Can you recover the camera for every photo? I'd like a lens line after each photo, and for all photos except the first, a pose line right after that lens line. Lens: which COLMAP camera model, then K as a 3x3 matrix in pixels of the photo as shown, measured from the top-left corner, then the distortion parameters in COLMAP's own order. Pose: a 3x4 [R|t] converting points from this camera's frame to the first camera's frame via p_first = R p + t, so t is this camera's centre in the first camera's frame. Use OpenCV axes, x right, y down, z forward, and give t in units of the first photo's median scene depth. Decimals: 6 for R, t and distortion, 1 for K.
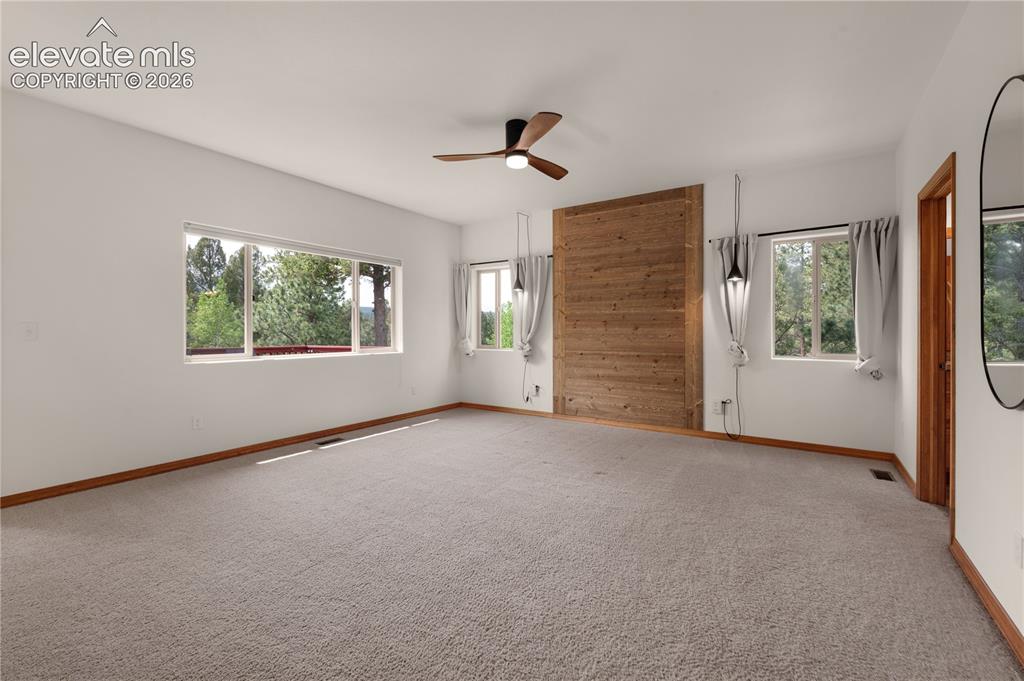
lens RADIAL K [[440.5, 0, 513.1], [0, 440.5, 331.8], [0, 0, 1]] dist [-0.000873, -0.007379]
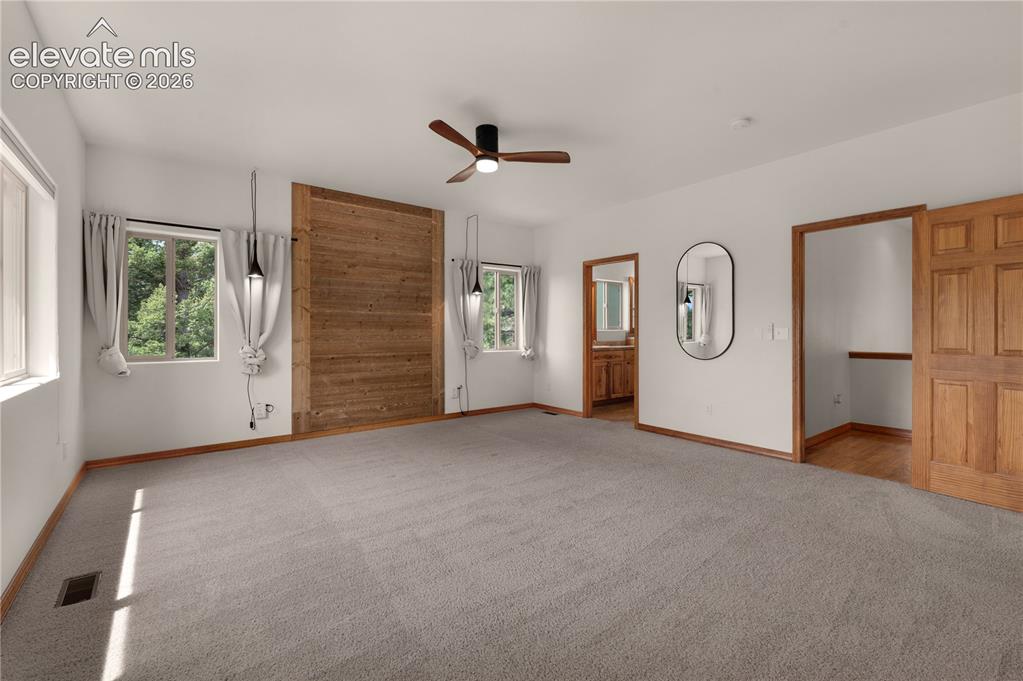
lens RADIAL K [[440.1, 0, 512.4], [0, 440.1, 336.1], [0, 0, 1]] dist [-0.000873, -0.007379]
pose [[0.305384, -0.011169, 0.952164, -0.628109], [0.000816, 0.999934, 0.011467, -0.004616], [-0.952229, -0.002725, 0.305373, 0.422198]]
